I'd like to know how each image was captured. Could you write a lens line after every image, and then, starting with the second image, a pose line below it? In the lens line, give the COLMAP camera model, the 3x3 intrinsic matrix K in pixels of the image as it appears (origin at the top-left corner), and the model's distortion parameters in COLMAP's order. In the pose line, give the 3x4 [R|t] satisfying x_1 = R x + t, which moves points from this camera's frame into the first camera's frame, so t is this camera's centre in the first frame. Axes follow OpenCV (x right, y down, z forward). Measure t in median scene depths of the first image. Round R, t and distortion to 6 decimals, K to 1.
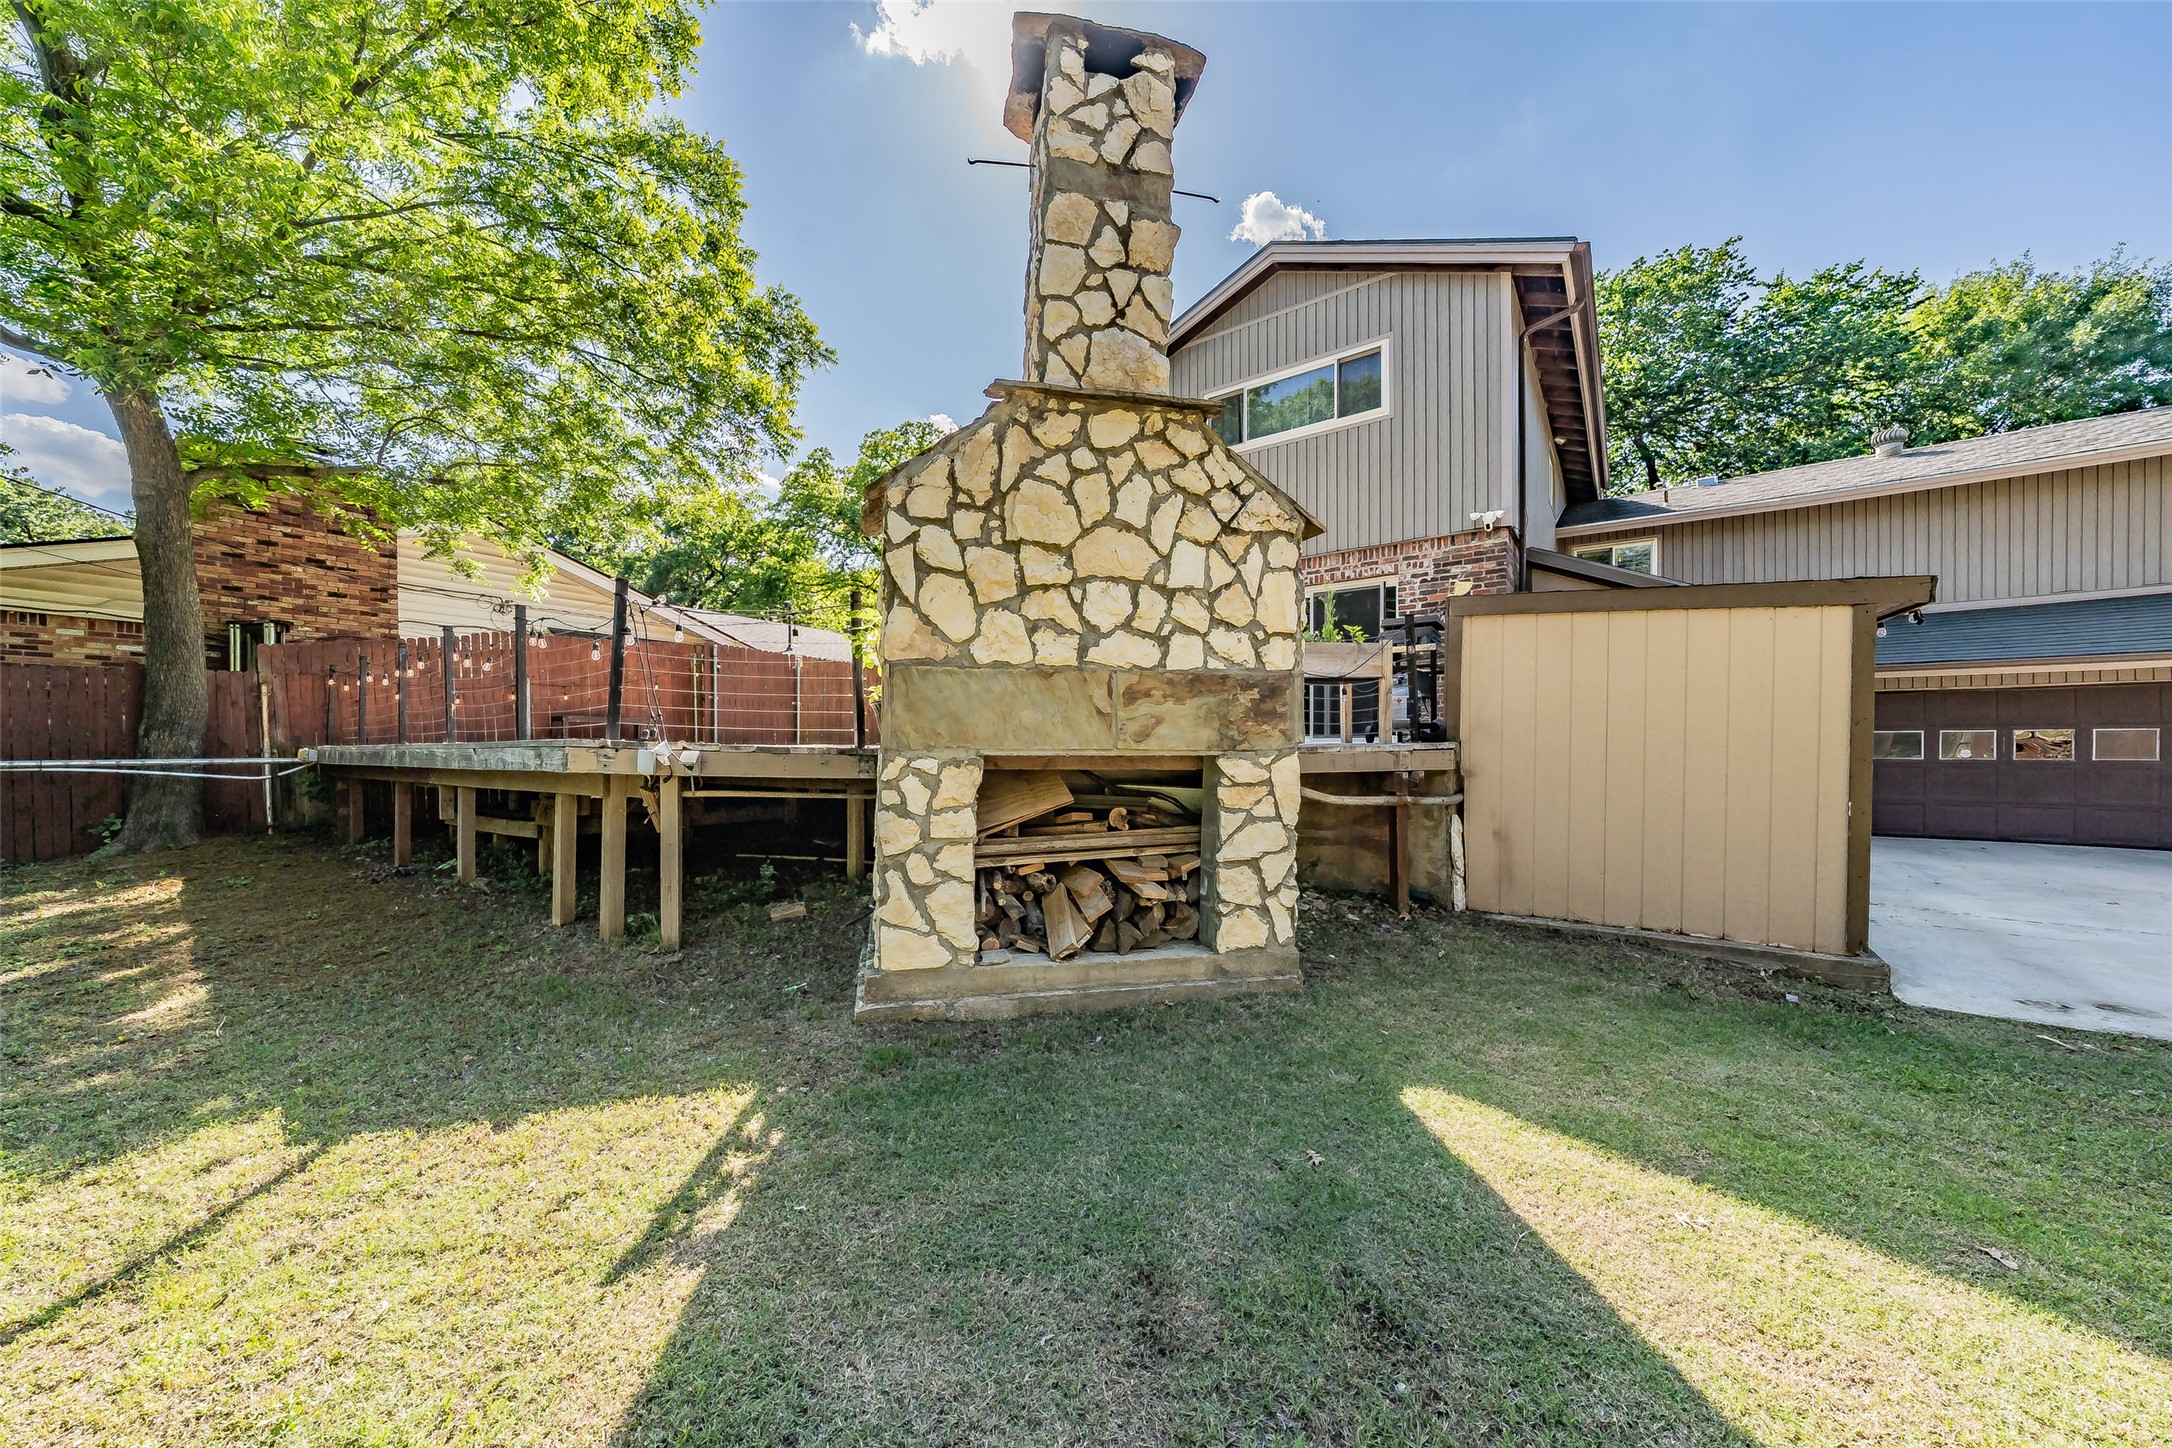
lens RADIAL K [[739.9, 0, 1090.1], [0, 739.9, 752.5], [0, 0, 1]] dist [0.000212, 0.000129]
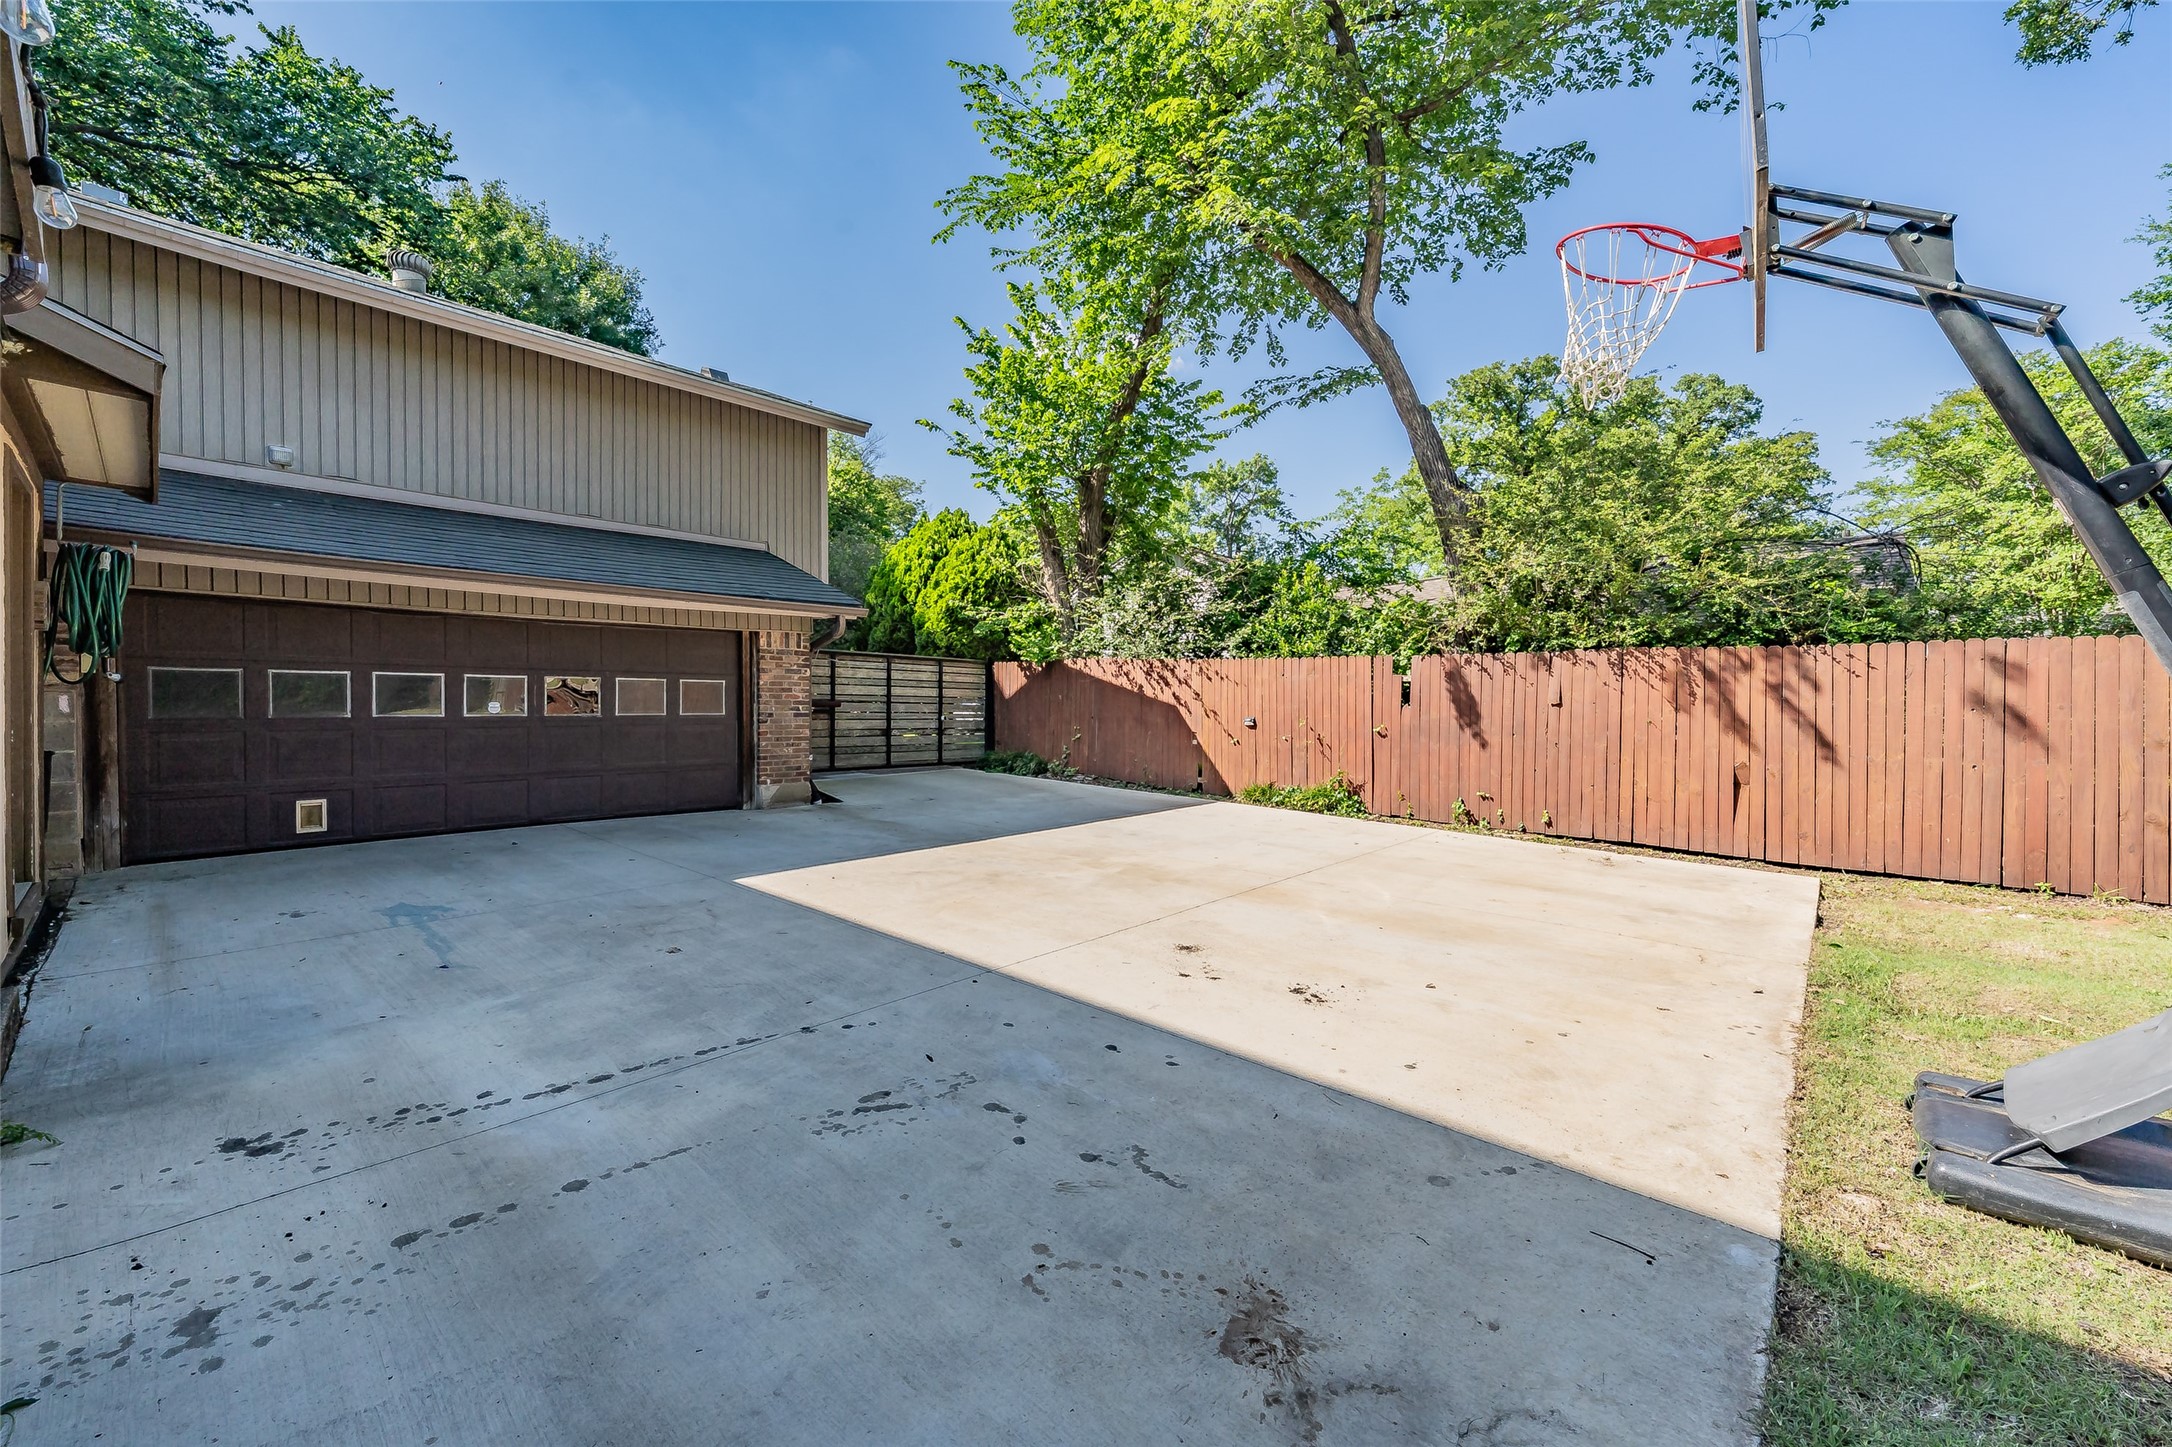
lens RADIAL K [[841.3, 0, 1086.0], [0, 841.3, 723.5], [0, 0, 1]] dist [-0.002214, -0.000196]
pose [[0.099205, -0.023293, 0.994794, 1.037172], [0.000023, 0.999726, 0.023407, -0.005460], [-0.995067, -0.002300, 0.099178, 0.845018]]
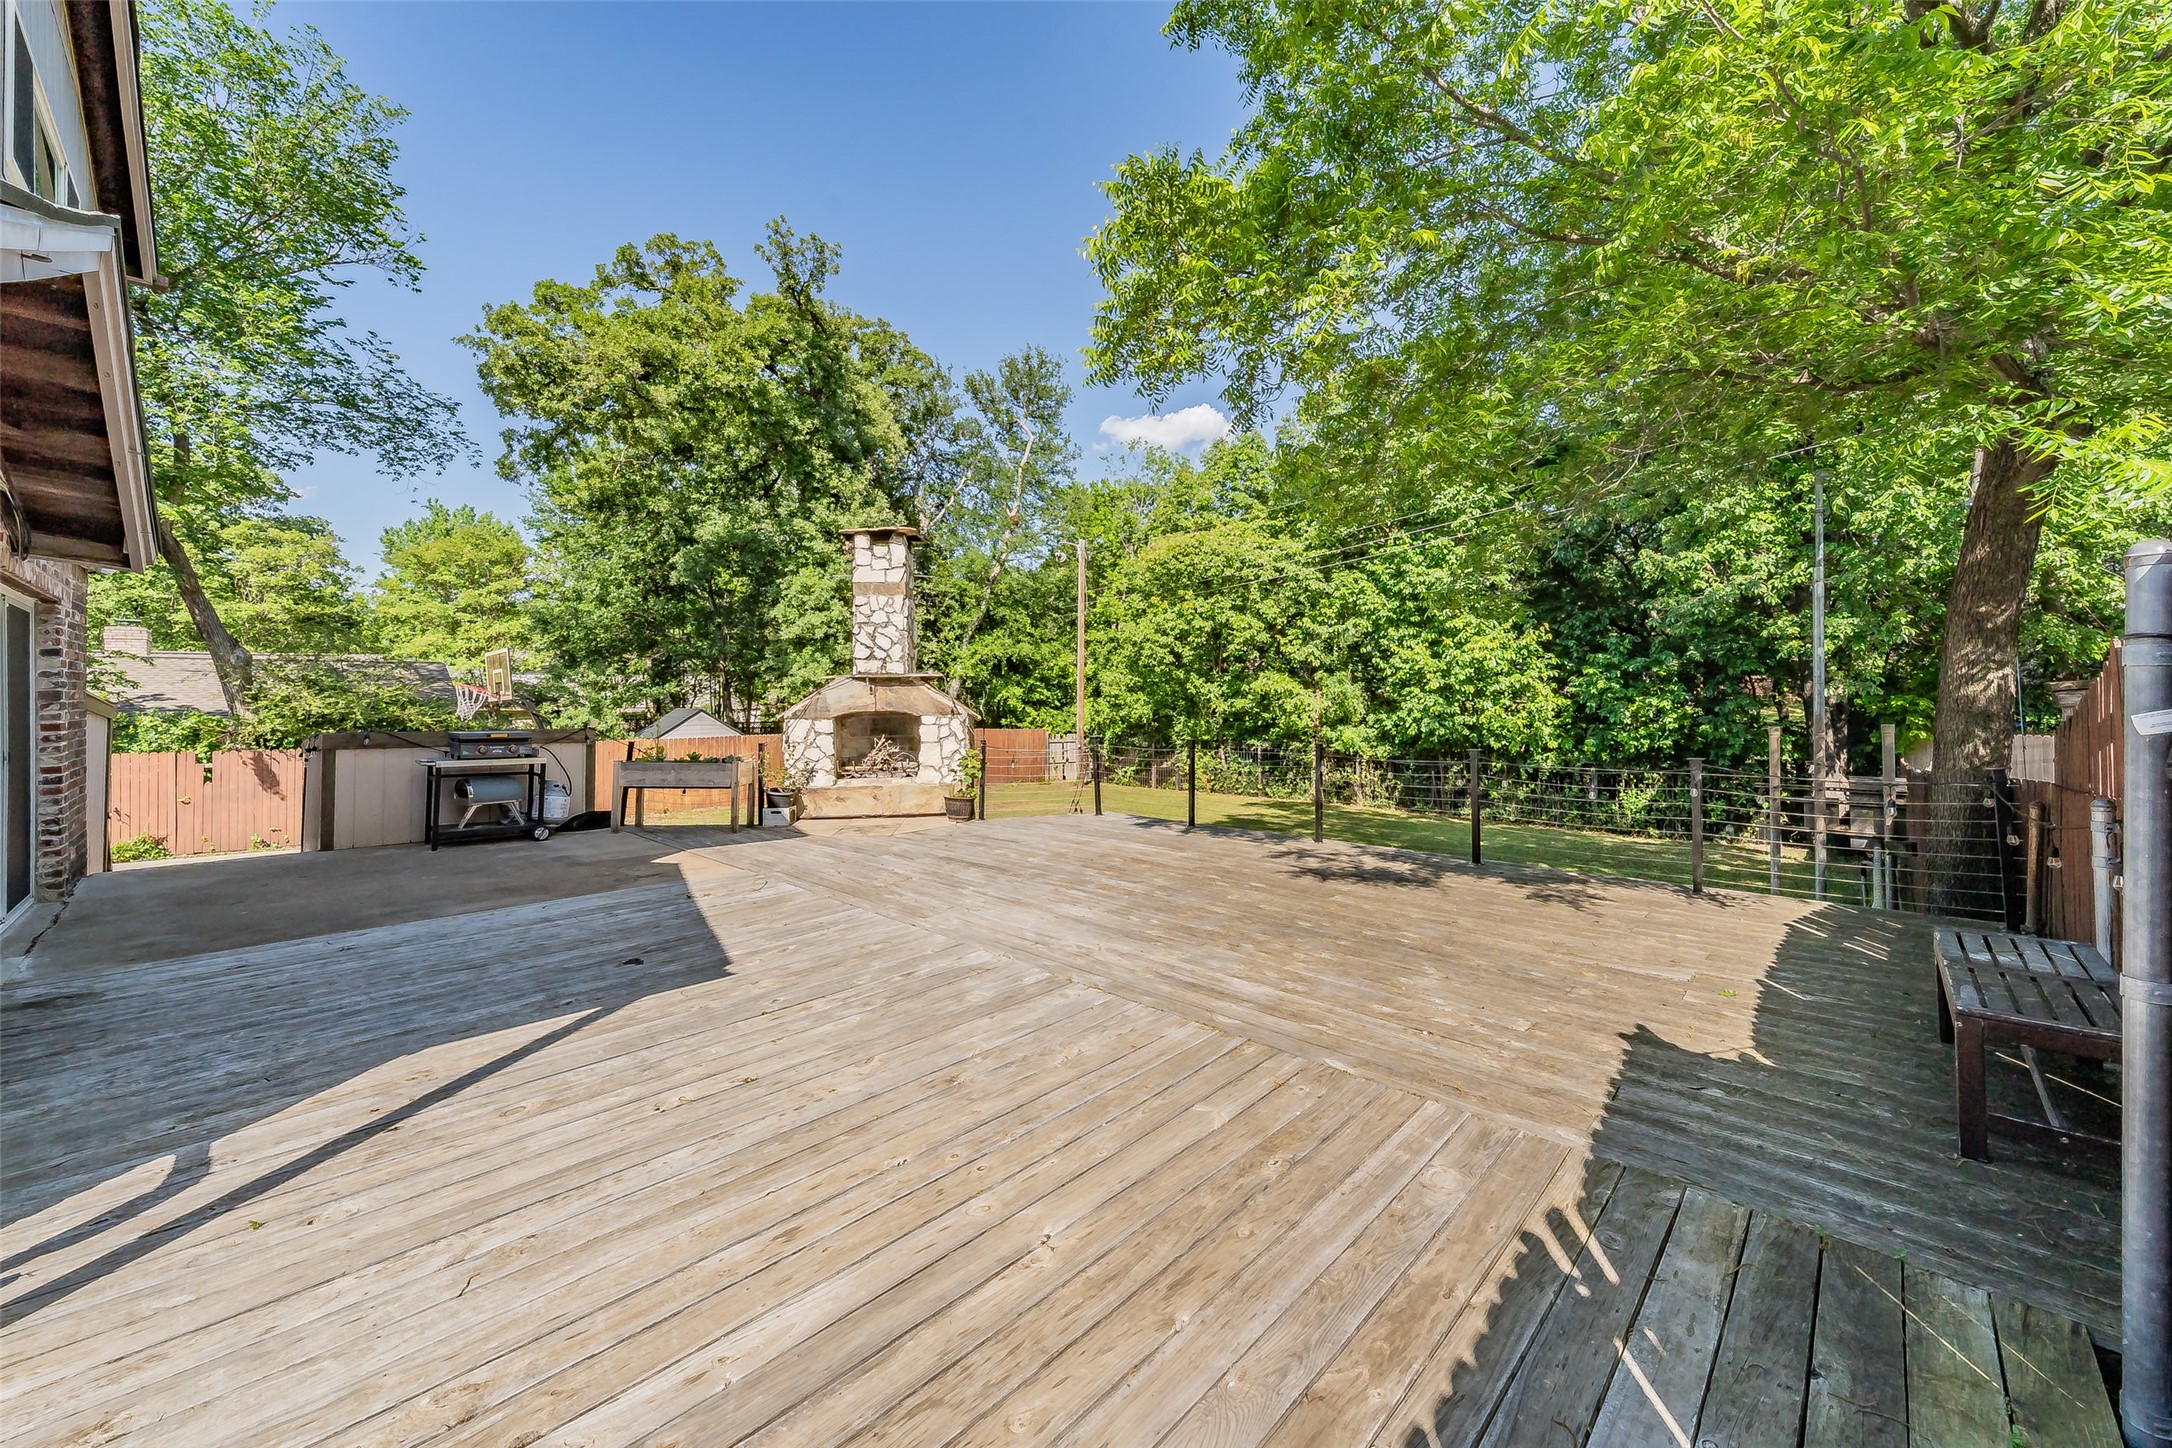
lens RADIAL K [[844.8, 0, 1097.5], [0, 844.8, 694.5], [0, 0, 1]] dist [-0.000459, -0.000073]
pose [[-0.992312, 0.009657, 0.123387, -0.969869], [0.009574, 0.999953, -0.001265, -0.350654], [-0.123394, -0.000074, -0.992358, 3.442600]]
